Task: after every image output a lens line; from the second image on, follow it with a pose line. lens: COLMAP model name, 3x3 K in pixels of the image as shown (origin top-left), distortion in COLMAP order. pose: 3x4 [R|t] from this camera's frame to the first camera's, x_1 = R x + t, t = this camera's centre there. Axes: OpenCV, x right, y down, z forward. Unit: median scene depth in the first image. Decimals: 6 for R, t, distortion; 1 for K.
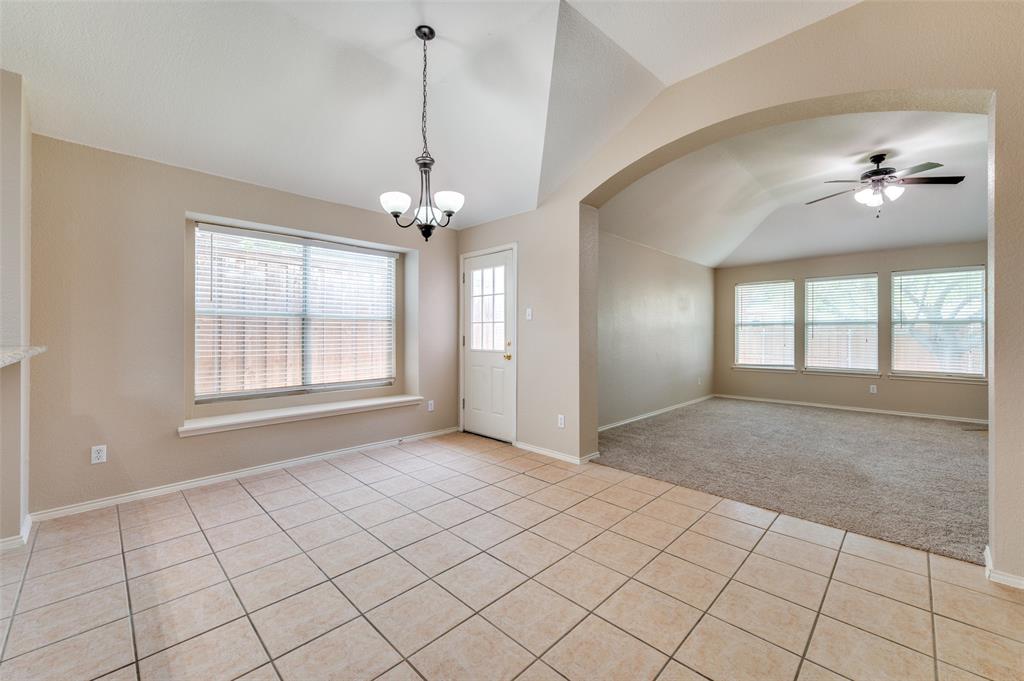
lens RADIAL K [[409.9, 0, 513.8], [0, 409.9, 333.8], [0, 0, 1]] dist [0.001991, 0.000972]
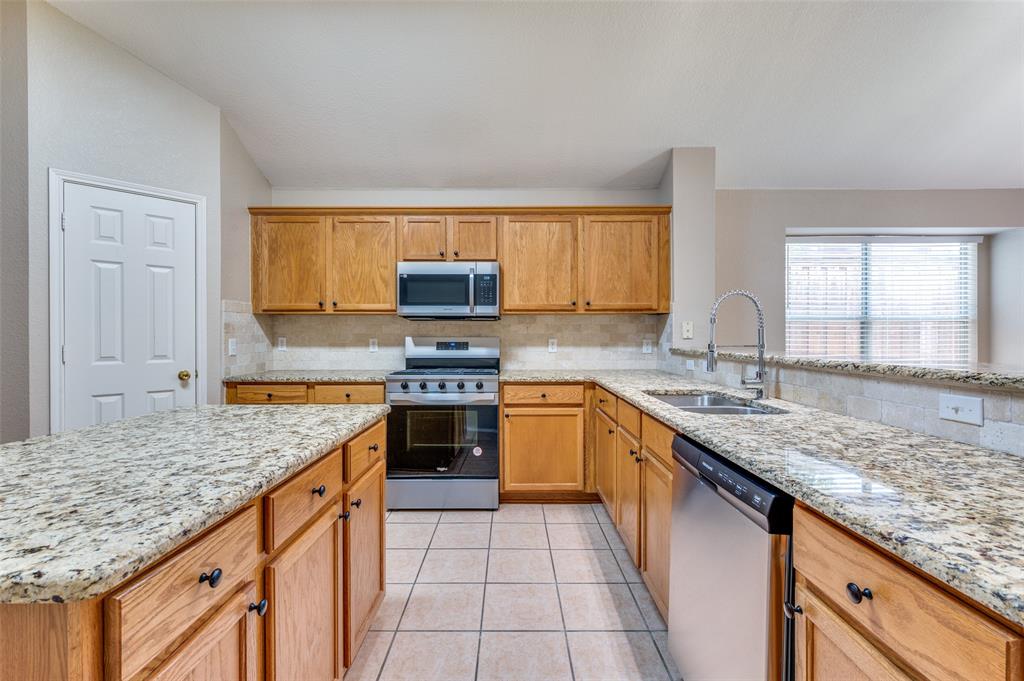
lens RADIAL K [[445.3, 0, 514.4], [0, 445.3, 341.5], [0, 0, 1]] dist [0.002202, 0.000481]
pose [[0.700425, 0.005532, -0.713705, -0.413777], [0.001048, 0.999961, 0.008778, -0.003385], [0.713725, -0.006896, 0.700392, -0.337455]]
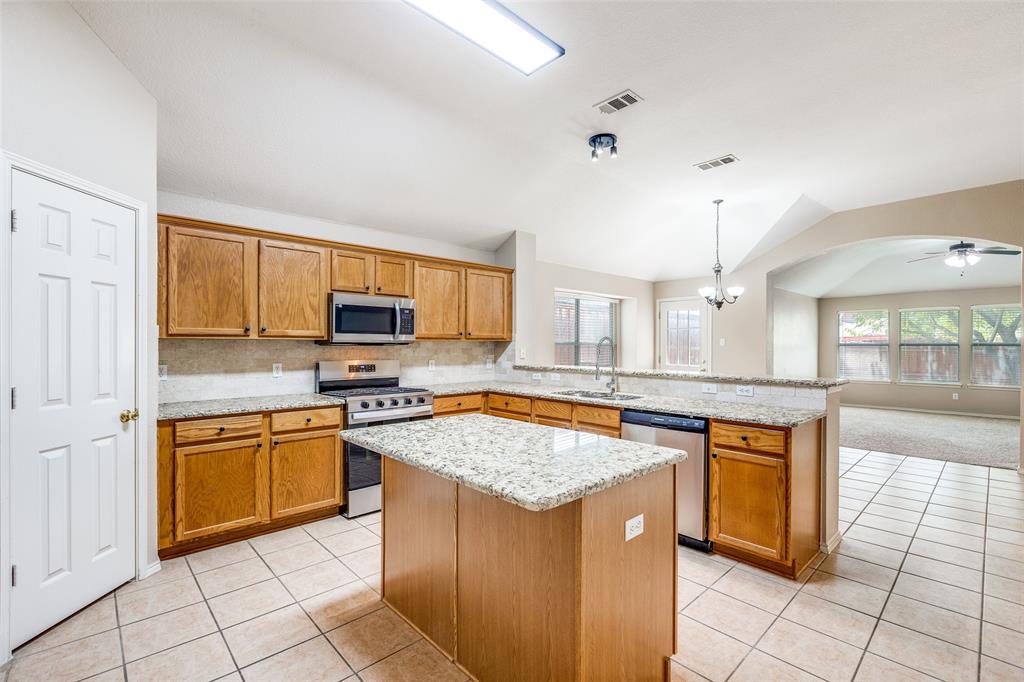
lens RADIAL K [[455.0, 0, 509.6], [0, 455.0, 349.0], [0, 0, 1]] dist [0.002533, -0.001161]
pose [[0.998953, -0.000602, -0.045736, -0.828415], [0.000871, 0.999982, 0.005872, -0.042154], [0.045732, -0.005906, 0.998936, -0.890207]]
